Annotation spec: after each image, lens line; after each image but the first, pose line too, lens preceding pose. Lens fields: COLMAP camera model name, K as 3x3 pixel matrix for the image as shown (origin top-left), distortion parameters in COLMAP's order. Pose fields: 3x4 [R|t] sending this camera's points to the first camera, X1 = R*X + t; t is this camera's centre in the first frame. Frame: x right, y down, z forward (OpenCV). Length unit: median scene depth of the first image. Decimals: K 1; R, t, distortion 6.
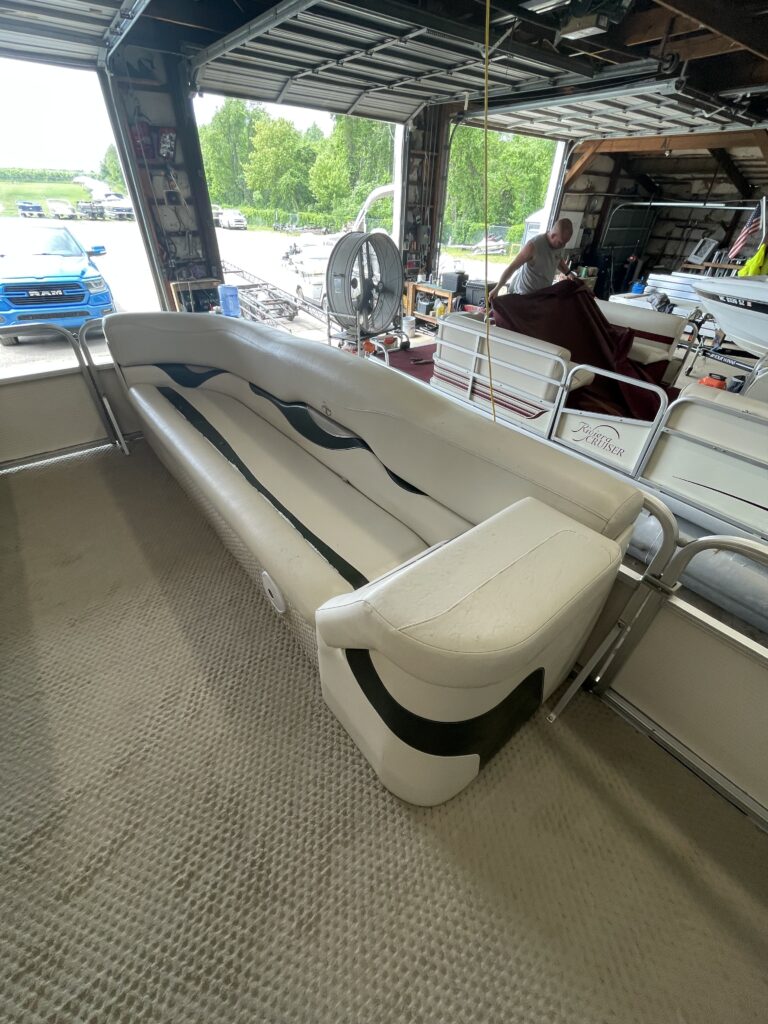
lens RADIAL K [[414.8, 0, 385.0], [0, 414.8, 512.3], [0, 0, 1]] dist [-0.002495, -0.000019]
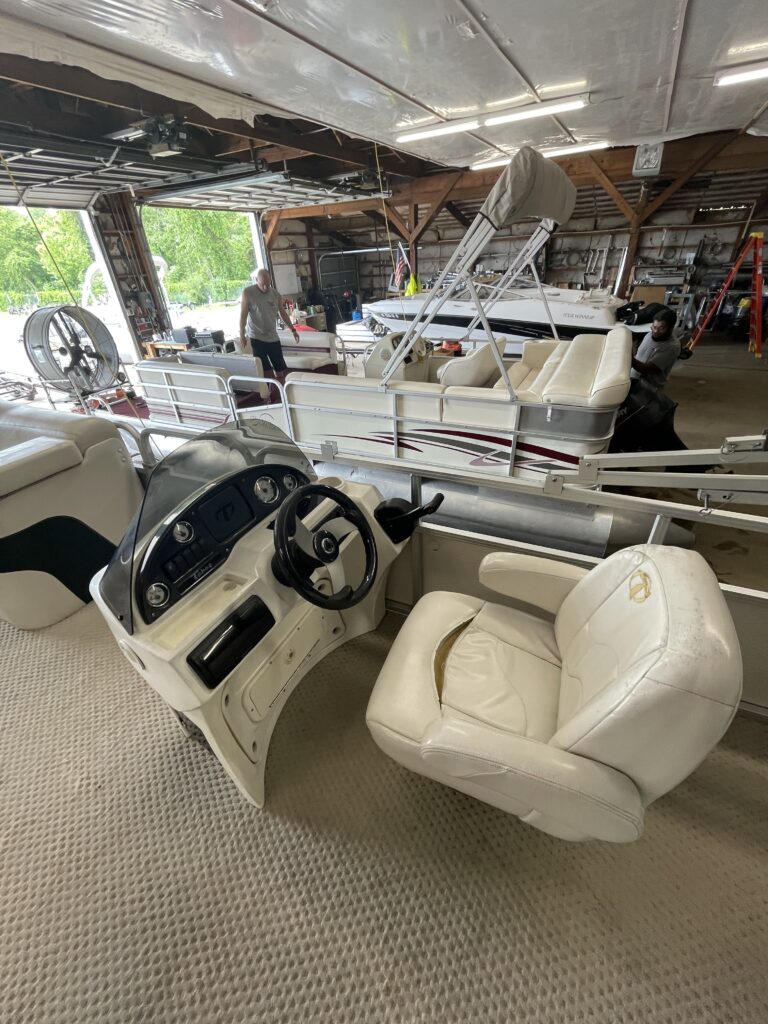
lens RADIAL K [[414.8, 0, 385.3], [0, 414.8, 511.8], [0, 0, 1]] dist [-0.002495, -0.000019]
pose [[0.891069, -0.303411, 0.337548, 0.119065], [0.333505, 0.942152, -0.033526, 0.102912], [-0.307849, 0.142448, 0.940711, -0.141094]]
